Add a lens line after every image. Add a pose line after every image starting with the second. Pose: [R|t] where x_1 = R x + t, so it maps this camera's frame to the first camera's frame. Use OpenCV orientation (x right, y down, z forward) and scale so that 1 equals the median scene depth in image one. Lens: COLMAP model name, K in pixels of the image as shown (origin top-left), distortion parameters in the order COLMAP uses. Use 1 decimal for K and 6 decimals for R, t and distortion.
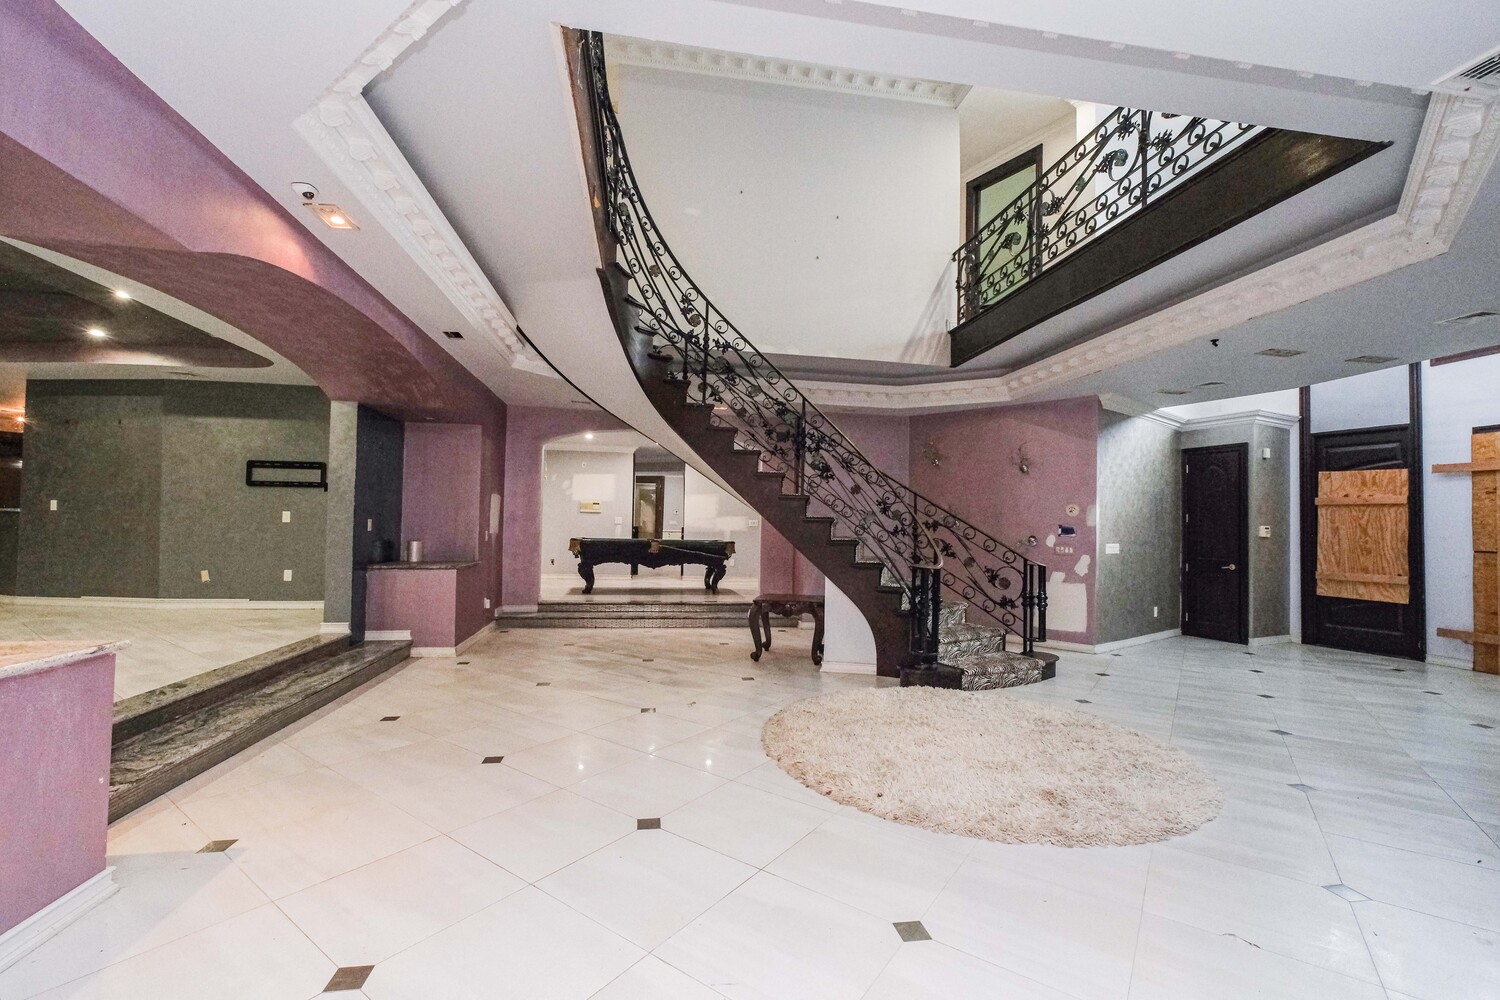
lens RADIAL K [[625.8, 0, 751.5], [0, 625.8, 510.1], [0, 0, 1]] dist [0.000201, 0.000486]
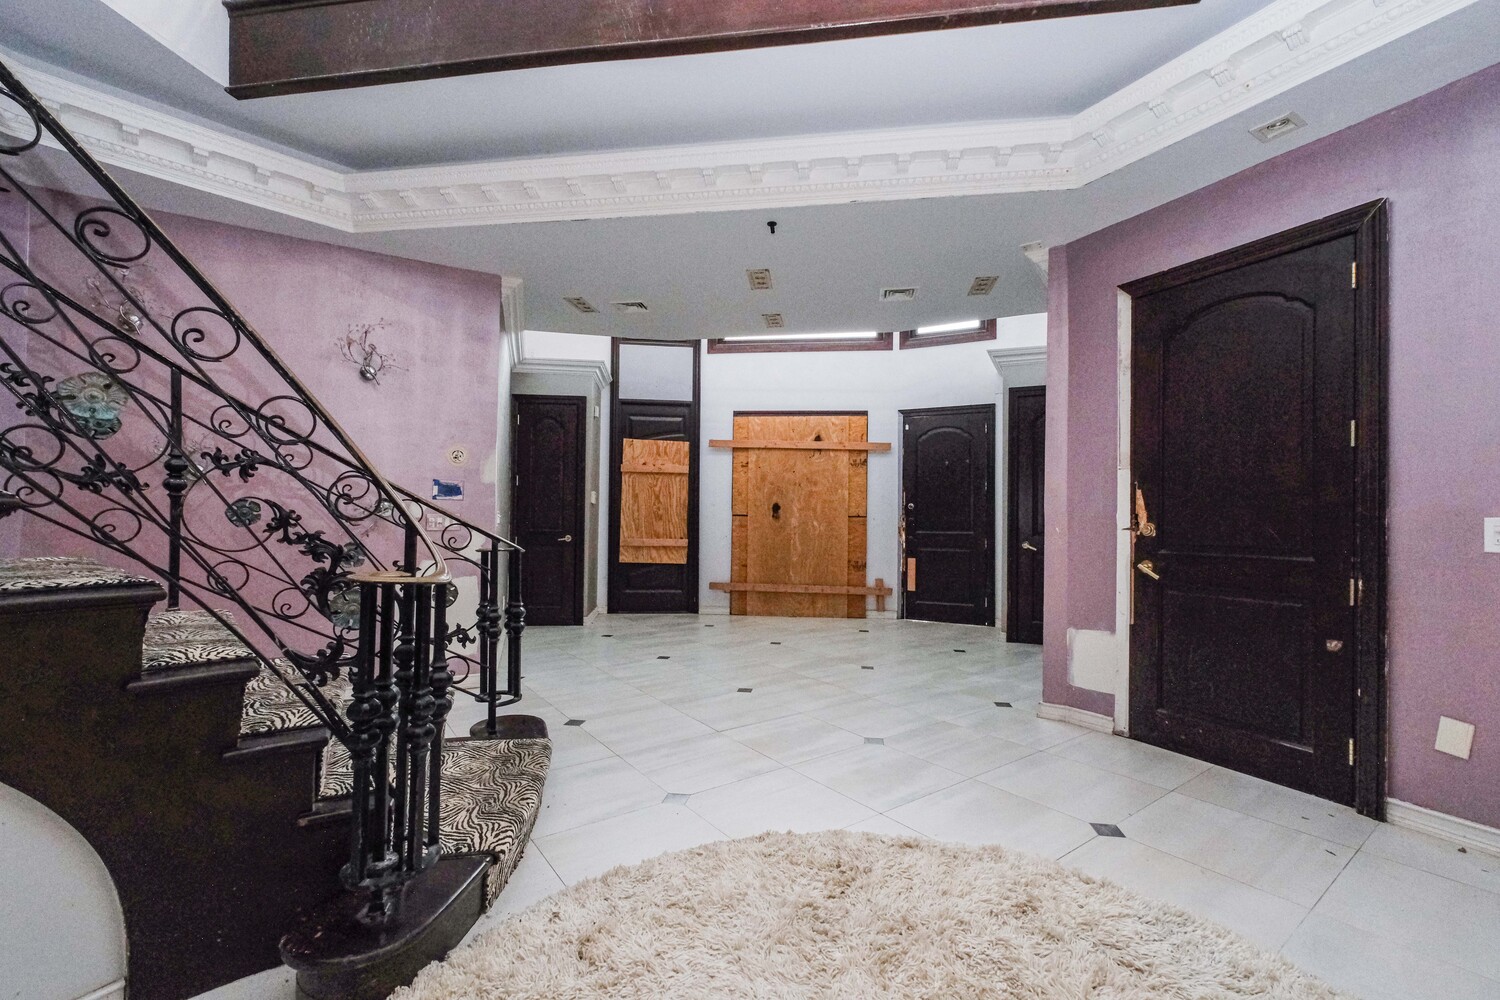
lens RADIAL K [[625.8, 0, 751.5], [0, 625.8, 510.1], [0, 0, 1]] dist [0.000201, 0.000486]
pose [[0.313358, -0.004903, 0.949623, 0.030785], [-0.030204, 0.999429, 0.015127, 0.034628], [-0.949155, -0.033423, 0.313031, 0.546854]]
